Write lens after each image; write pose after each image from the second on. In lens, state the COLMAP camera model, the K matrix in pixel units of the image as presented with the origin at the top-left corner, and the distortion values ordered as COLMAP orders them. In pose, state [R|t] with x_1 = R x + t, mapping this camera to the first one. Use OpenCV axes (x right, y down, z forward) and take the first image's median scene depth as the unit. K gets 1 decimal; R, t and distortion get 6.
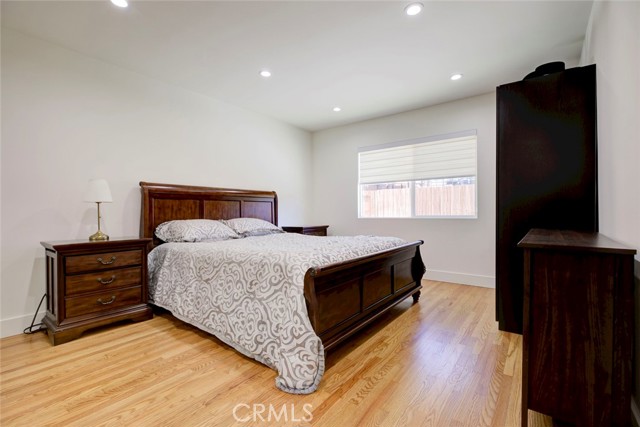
lens RADIAL K [[281.7, 0, 320.0], [0, 281.7, 213.5], [0, 0, 1]] dist [-0.001088, -0.000293]
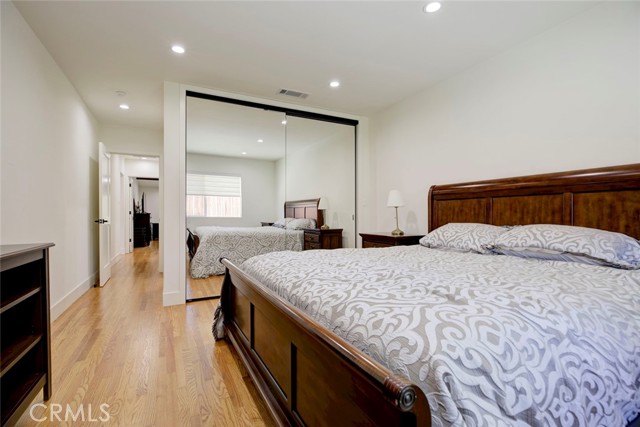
lens RADIAL K [[286.6, 0, 315.9], [0, 286.6, 213.0], [0, 0, 1]] dist [0.027903, -0.009930]
pose [[-0.410878, 0.003892, -0.911682, 0.920478], [0.005691, 0.999982, 0.001704, -0.022434], [0.911672, -0.004489, -0.410893, 1.747105]]
